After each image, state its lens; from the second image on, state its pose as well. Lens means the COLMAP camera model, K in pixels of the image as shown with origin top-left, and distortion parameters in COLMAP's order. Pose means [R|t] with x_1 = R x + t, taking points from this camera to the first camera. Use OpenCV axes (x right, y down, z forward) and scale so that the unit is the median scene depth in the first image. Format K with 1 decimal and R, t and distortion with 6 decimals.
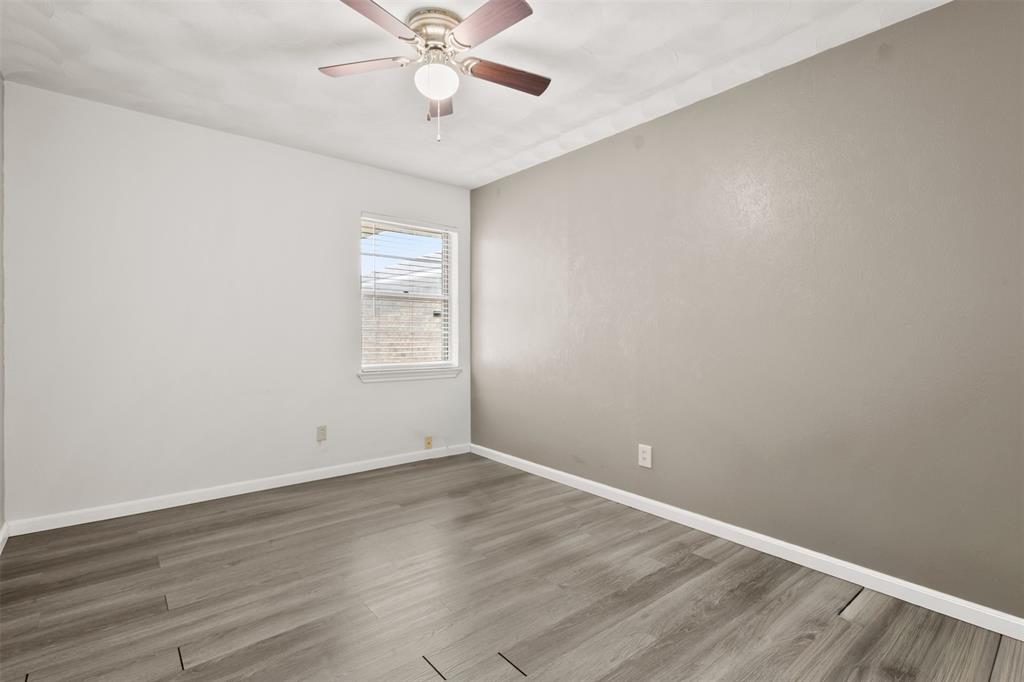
lens RADIAL K [[473.0, 0, 515.1], [0, 473.0, 337.2], [0, 0, 1]] dist [0.005021, -0.002079]
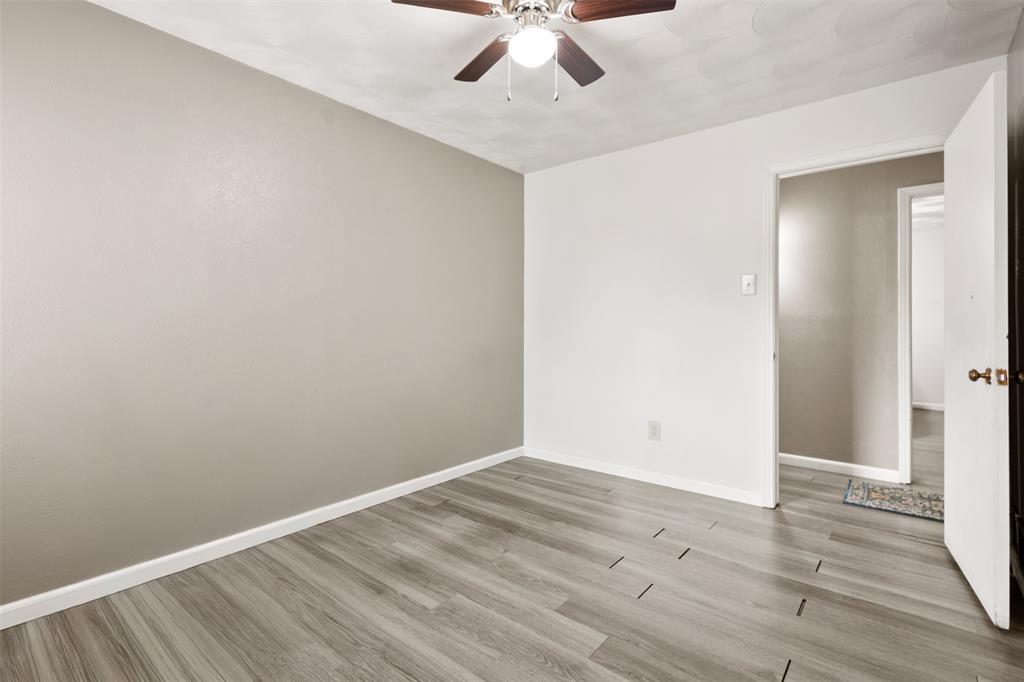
lens RADIAL K [[473.0, 0, 516.6], [0, 473.0, 336.1], [0, 0, 1]] dist [0.005021, -0.002079]
pose [[-0.176011, -0.024486, 0.984084, -0.848384], [0.003562, 0.999668, 0.025511, -0.018631], [-0.984382, 0.007996, -0.175866, 0.974210]]
